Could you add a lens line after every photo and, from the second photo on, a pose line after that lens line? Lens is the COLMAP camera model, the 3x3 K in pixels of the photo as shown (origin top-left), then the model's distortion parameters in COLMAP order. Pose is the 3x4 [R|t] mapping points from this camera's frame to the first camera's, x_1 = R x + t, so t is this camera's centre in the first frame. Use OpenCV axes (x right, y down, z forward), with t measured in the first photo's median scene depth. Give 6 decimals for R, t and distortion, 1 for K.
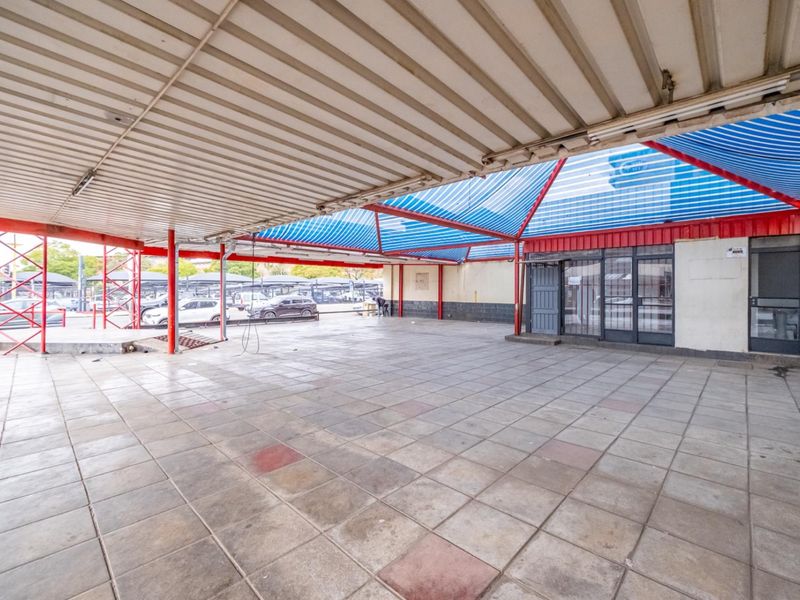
lens RADIAL K [[355.7, 0, 404.3], [0, 355.7, 291.8], [0, 0, 1]] dist [-0.011465, 0.002879]
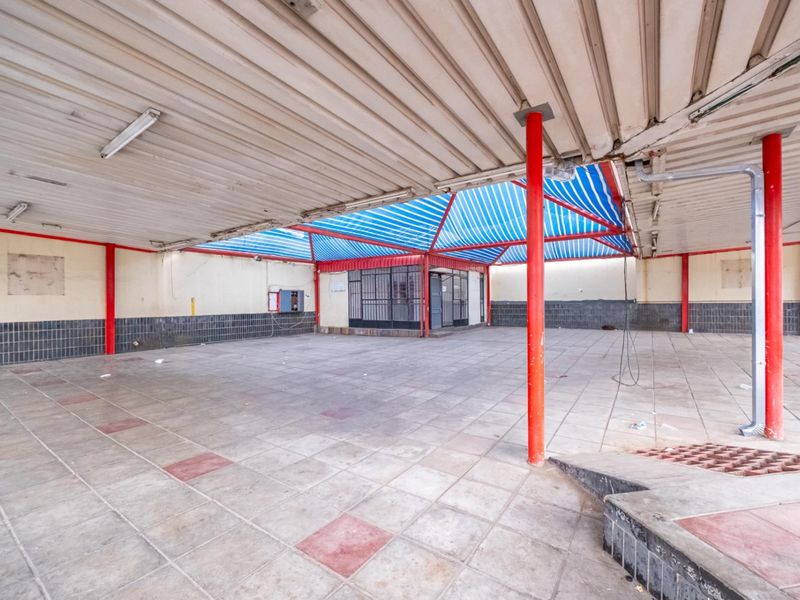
lens RADIAL K [[355.7, 0, 403.3], [0, 355.7, 298.9], [0, 0, 1]] dist [-0.011465, 0.002879]
pose [[-0.152345, 0.001633, 0.988326, -0.839890], [0.010434, 0.999946, -0.000044, 0.006633], [-0.988272, 0.010305, -0.152353, 1.244676]]
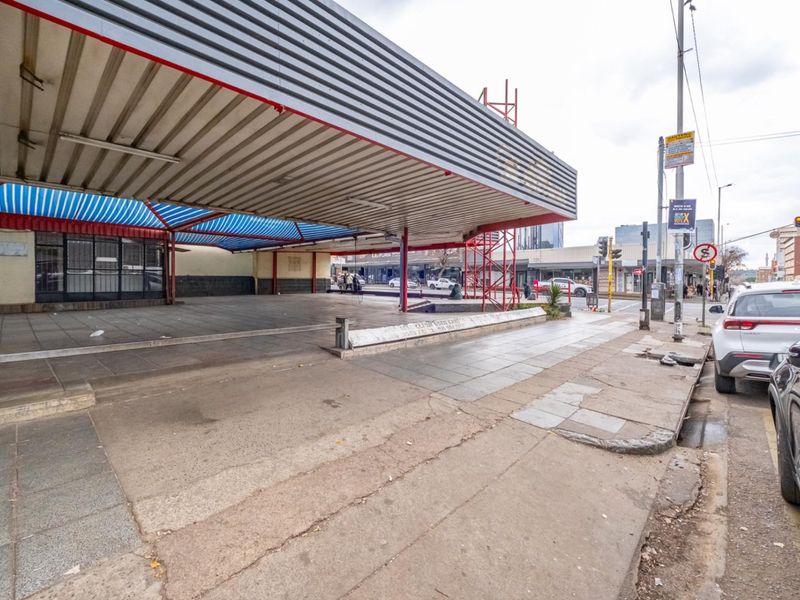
lens RADIAL K [[355.7, 0, 402.0], [0, 355.7, 284.6], [0, 0, 1]] dist [-0.011465, 0.002879]
pose [[-0.999678, -0.006596, -0.024491, -0.516304], [-0.006894, 0.999903, 0.012076, 0.037856], [0.024409, 0.012241, -0.999627, 2.341241]]
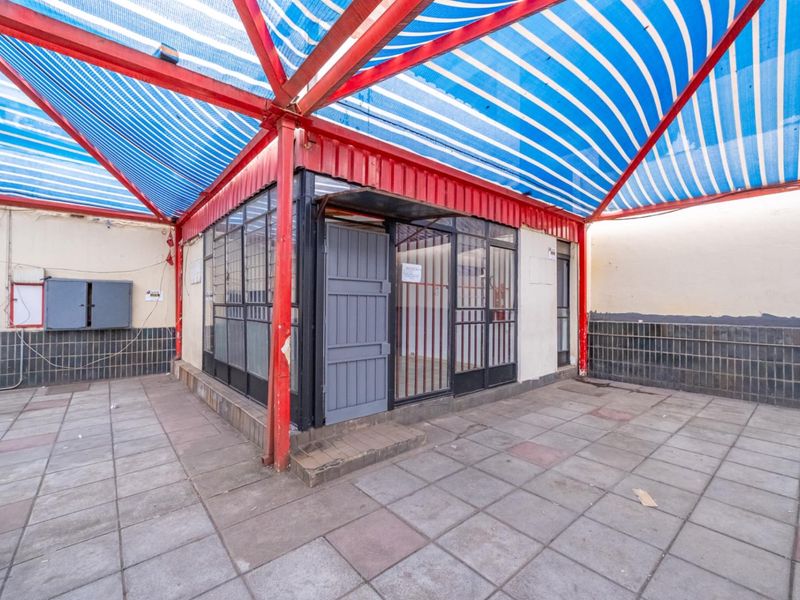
lens RADIAL K [[355.7, 0, 399.1], [0, 355.7, 301.0], [0, 0, 1]] dist [-0.011465, 0.002879]
pose [[0.105356, 0.003581, 0.994428, 0.043214], [-0.007285, 0.999969, -0.002829, 0.003066], [-0.994408, -0.006946, 0.105379, 0.870437]]
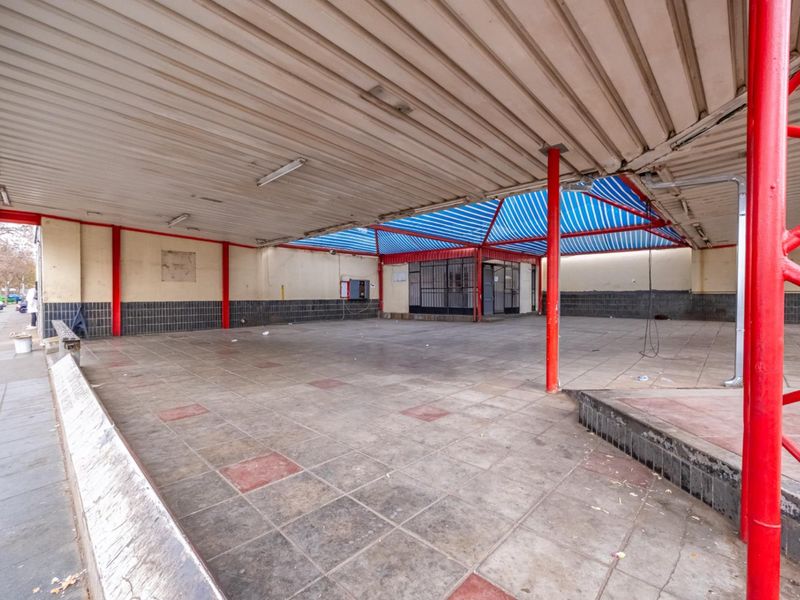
lens RADIAL K [[355.7, 0, 403.5], [0, 355.7, 298.8], [0, 0, 1]] dist [-0.011465, 0.002879]
pose [[-0.002660, -0.017684, 0.999840, -0.994625], [0.002871, 0.999839, 0.017691, 0.024673], [-0.999992, 0.002918, -0.002609, 1.272077]]
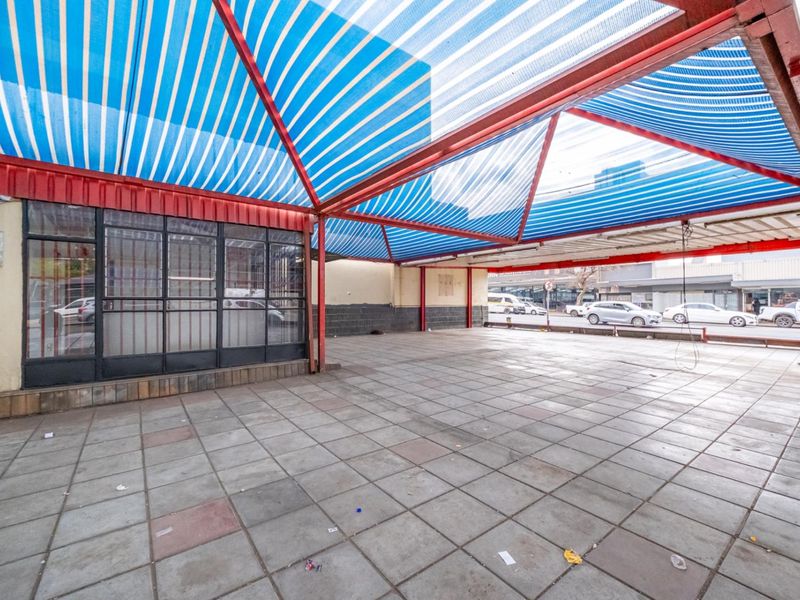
lens RADIAL K [[355.7, 0, 405.7], [0, 355.7, 301.0], [0, 0, 1]] dist [-0.011465, 0.002879]
pose [[-0.987939, -0.001370, 0.154840, 0.068870], [-0.002102, 0.999987, -0.004561, 0.013590], [-0.154832, -0.004832, -0.987929, 1.579084]]
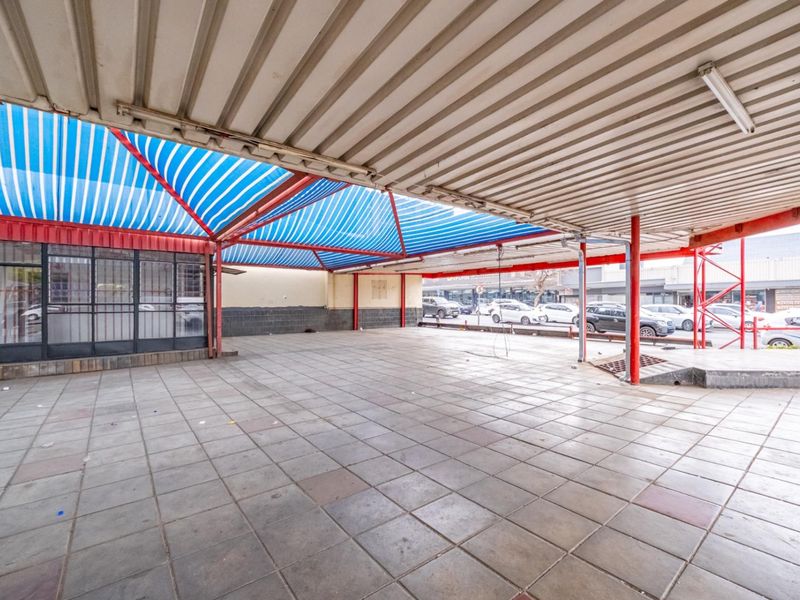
lens RADIAL K [[355.7, 0, 403.9], [0, 355.7, 303.9], [0, 0, 1]] dist [-0.011465, 0.002879]
pose [[-0.990513, -0.000752, 0.137420, -0.237475], [-0.000730, 1.000000, 0.000213, 0.007628], [-0.137420, 0.000111, -0.990513, 1.760020]]
